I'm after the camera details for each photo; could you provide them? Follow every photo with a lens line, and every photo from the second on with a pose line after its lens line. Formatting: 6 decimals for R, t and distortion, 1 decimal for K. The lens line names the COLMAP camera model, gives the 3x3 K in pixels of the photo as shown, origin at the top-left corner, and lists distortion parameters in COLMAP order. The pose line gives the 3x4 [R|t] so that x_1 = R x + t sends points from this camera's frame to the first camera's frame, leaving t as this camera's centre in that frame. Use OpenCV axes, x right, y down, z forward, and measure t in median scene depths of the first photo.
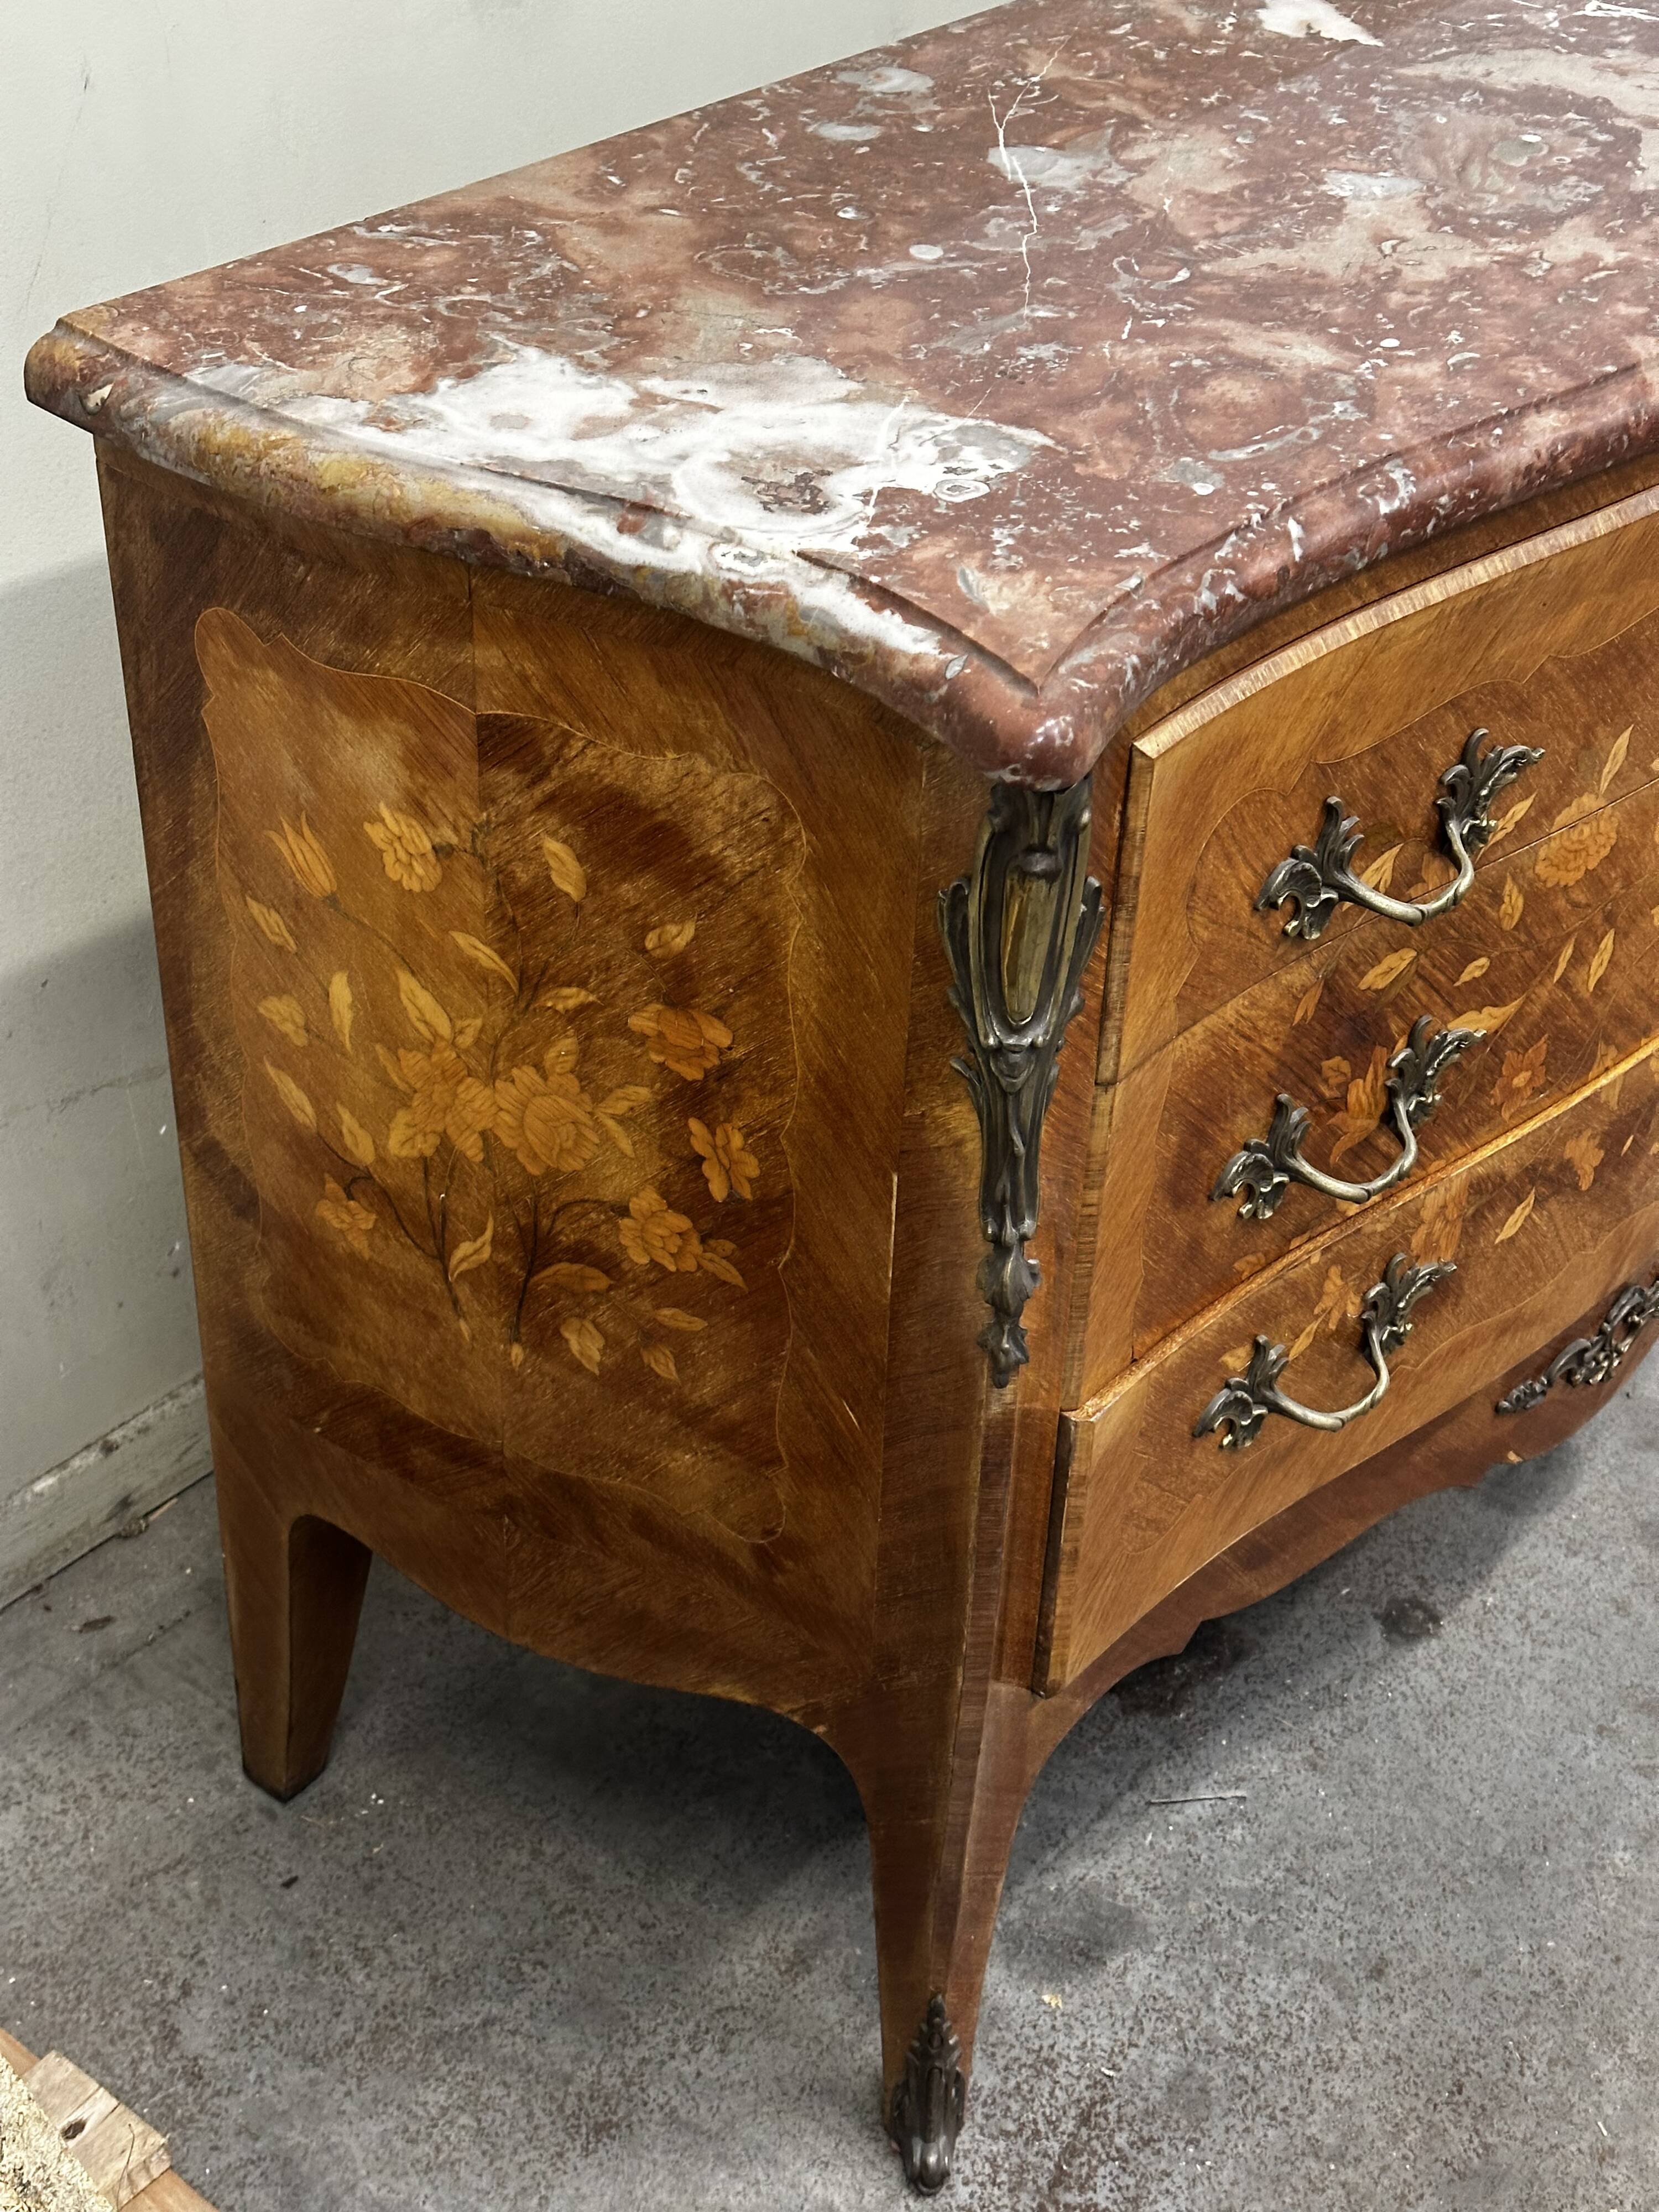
lens RADIAL K [[3120.4, 0, 823.6], [0, 3120.4, 1113.5], [0, 0, 1]] dist [0.125196, 0.000000]
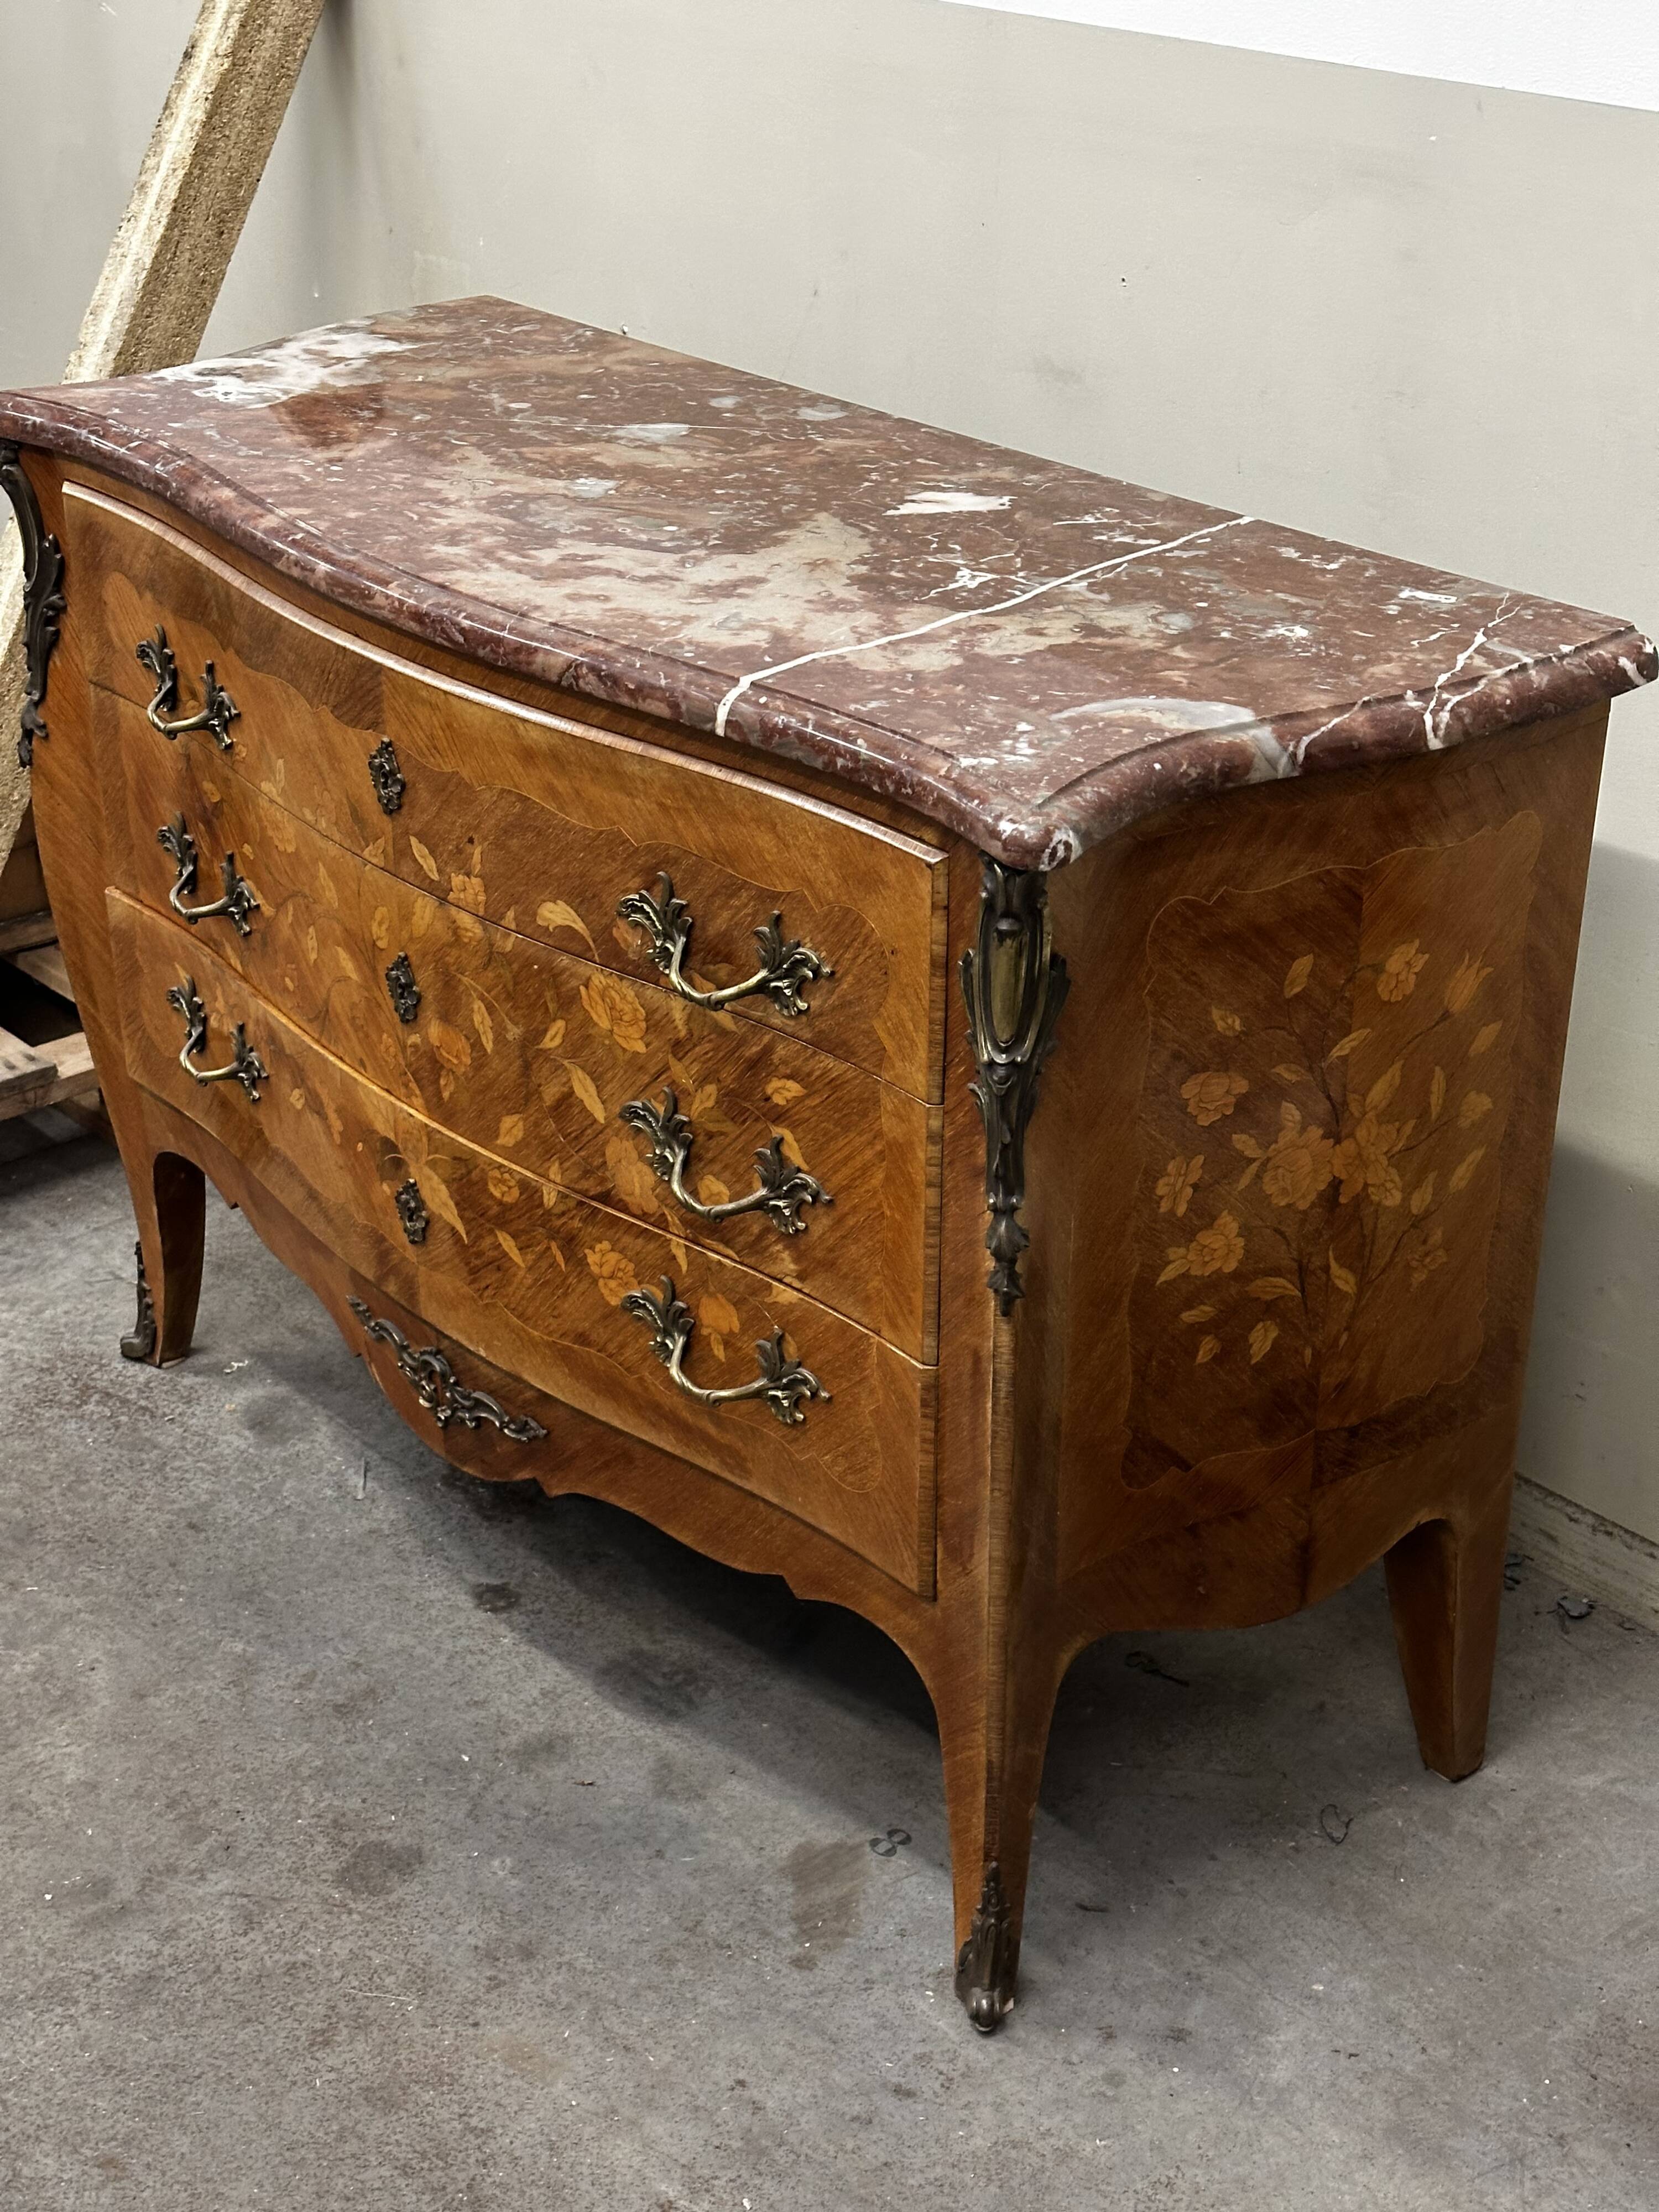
lens RADIAL K [[3120.4, 0, 778.3], [0, 3120.4, 1087.0], [0, 0, 1]] dist [0.125196, 0.000000]
pose [[-0.146164, 0.415782, -0.897642, 1.471784], [-0.583788, 0.696291, 0.417576, -0.701154], [0.798641, 0.585067, 0.140956, 0.939197]]
